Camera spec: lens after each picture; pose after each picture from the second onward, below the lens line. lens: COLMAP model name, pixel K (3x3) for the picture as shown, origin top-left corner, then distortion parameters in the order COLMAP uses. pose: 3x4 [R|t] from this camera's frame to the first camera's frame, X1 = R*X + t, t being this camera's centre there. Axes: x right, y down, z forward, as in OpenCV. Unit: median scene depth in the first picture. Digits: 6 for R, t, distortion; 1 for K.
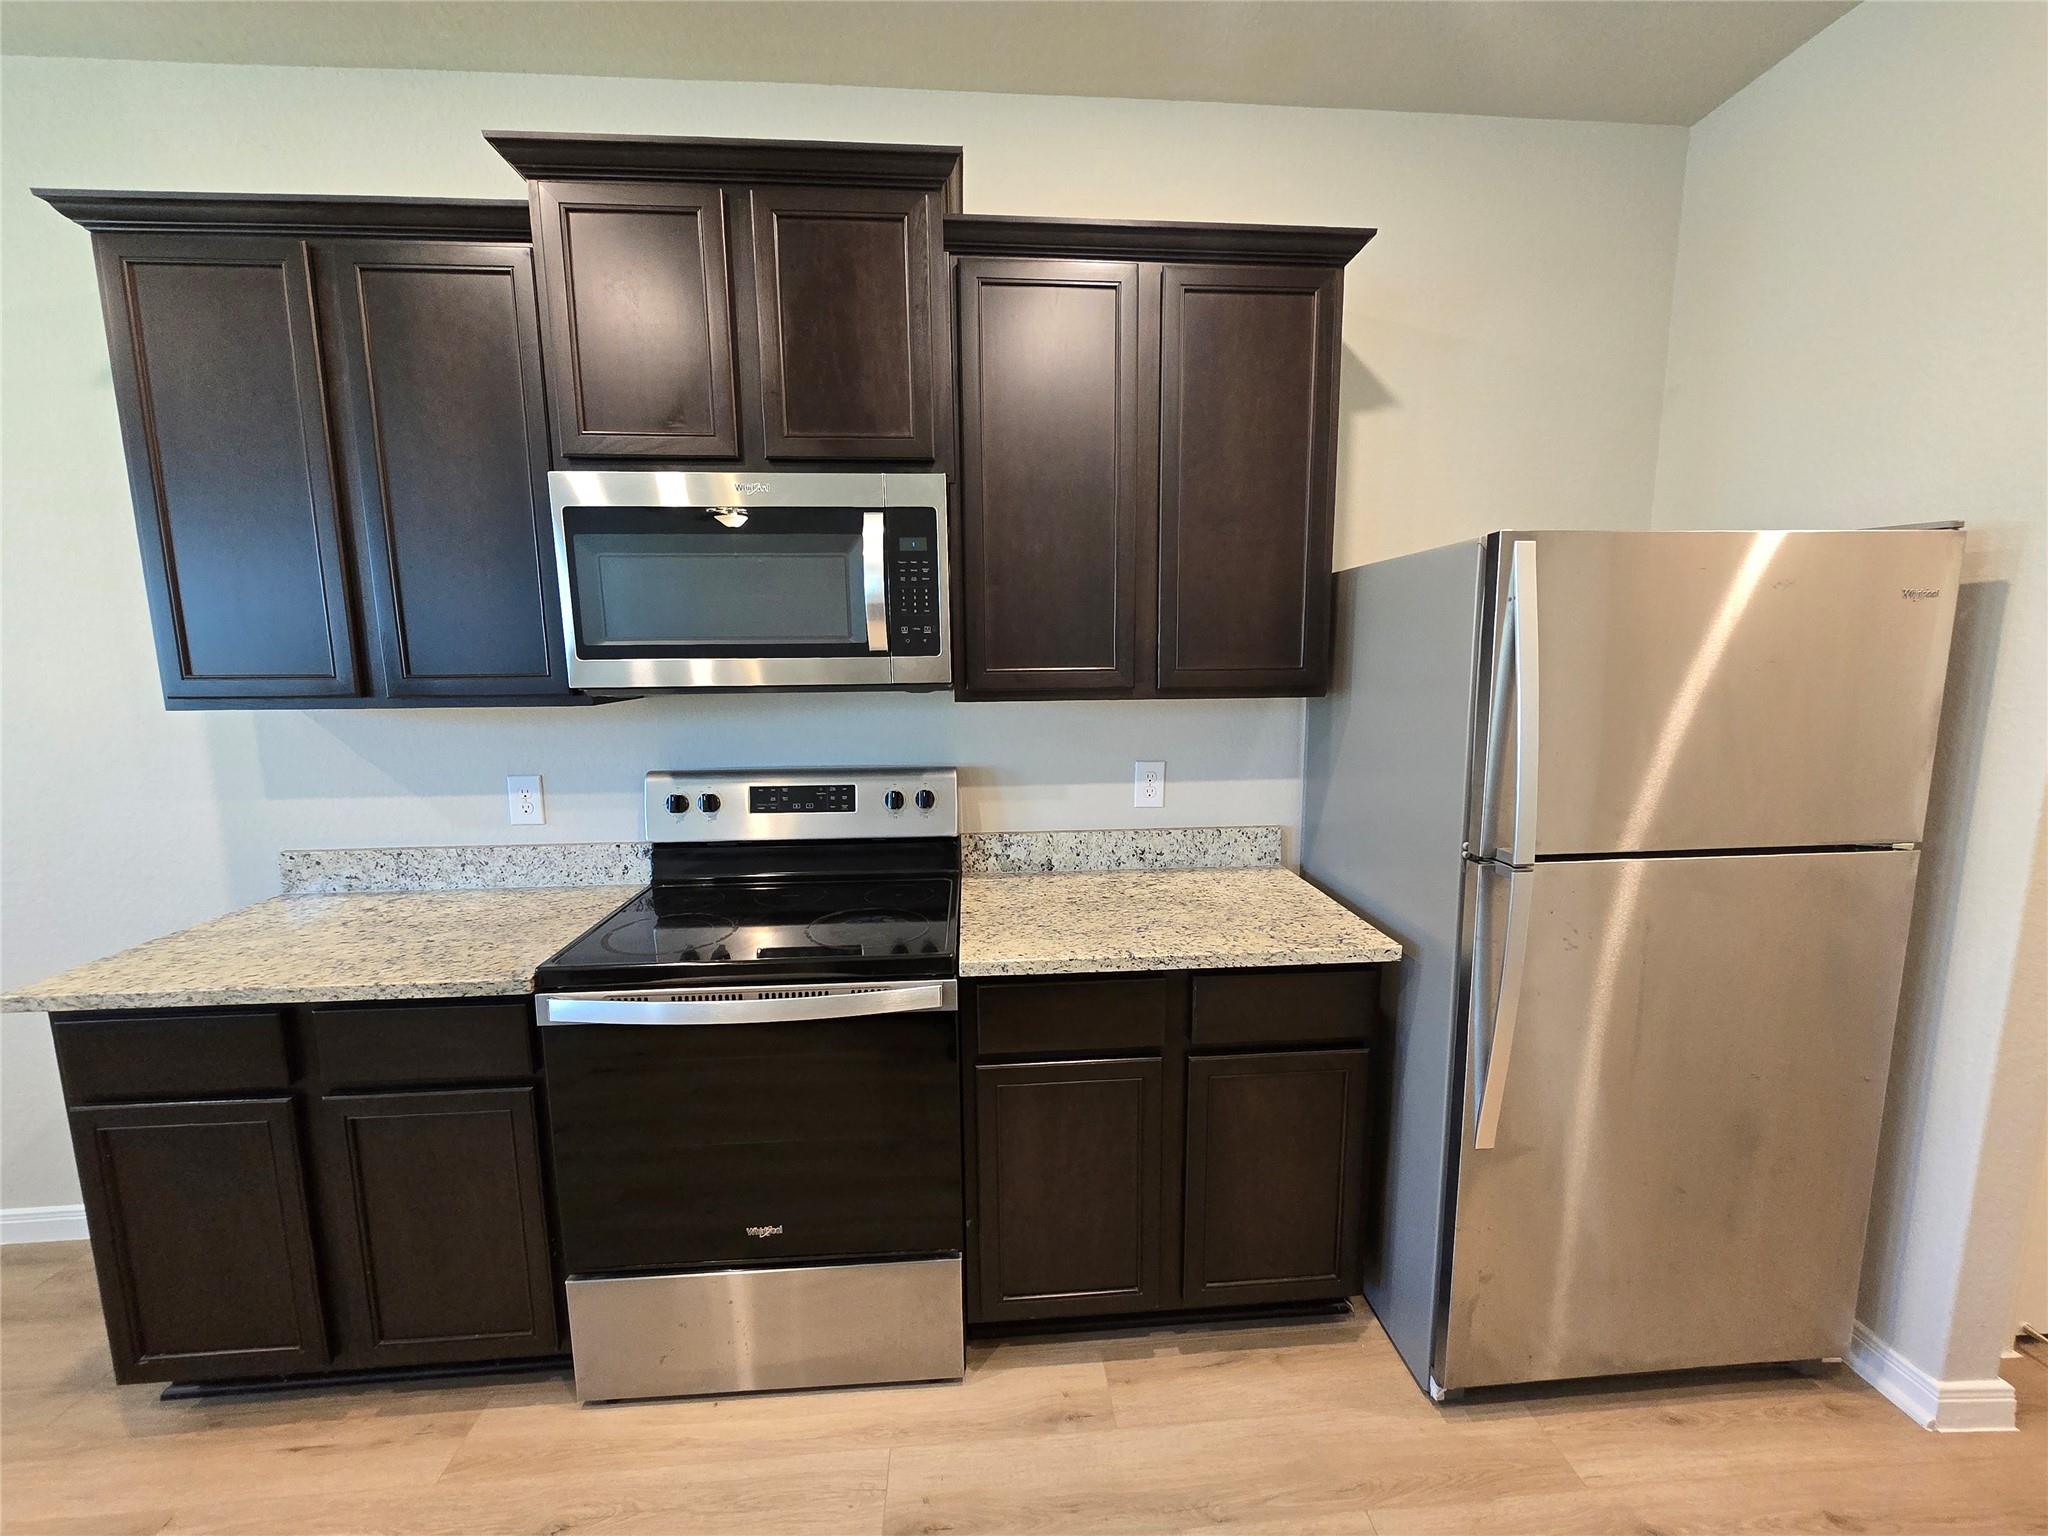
lens RADIAL K [[838.6, 0, 1034.1], [0, 838.6, 779.7], [0, 0, 1]] dist [-0.001133, -0.001078]
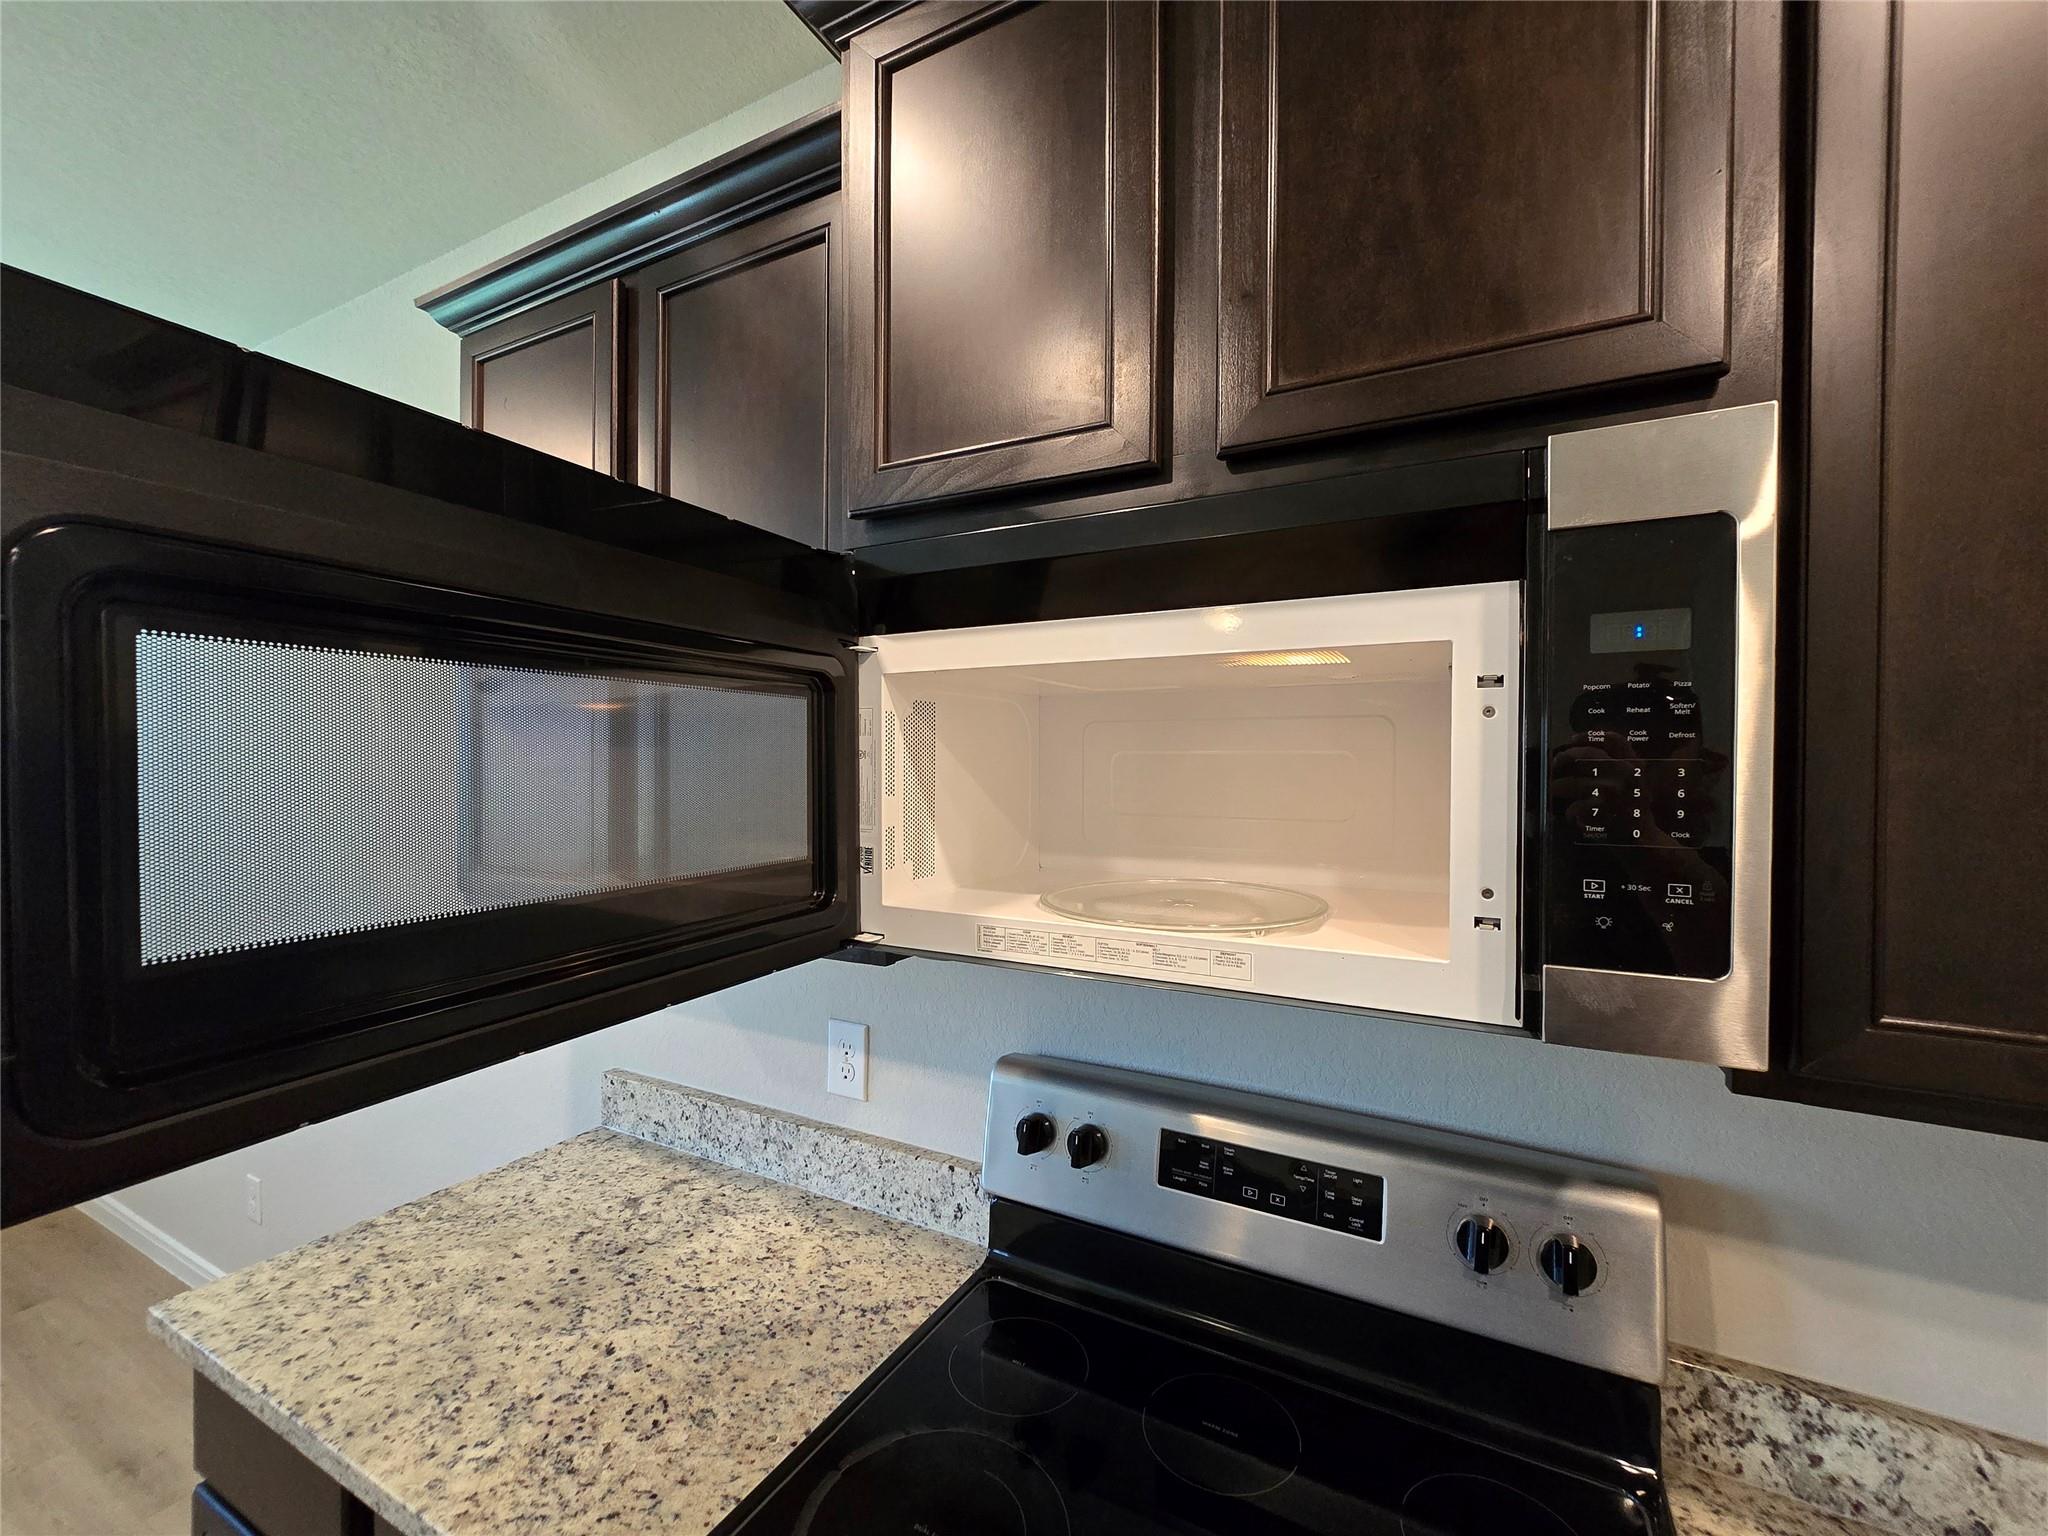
lens RADIAL K [[838.6, 0, 1031.5], [0, 838.6, 777.1], [0, 0, 1]] dist [-0.001133, -0.001078]
pose [[0.843405, 0.019712, -0.536917, -0.138195], [-0.096447, 0.988648, -0.115206, -0.136144], [0.528551, 0.148950, 0.835732, 0.504966]]
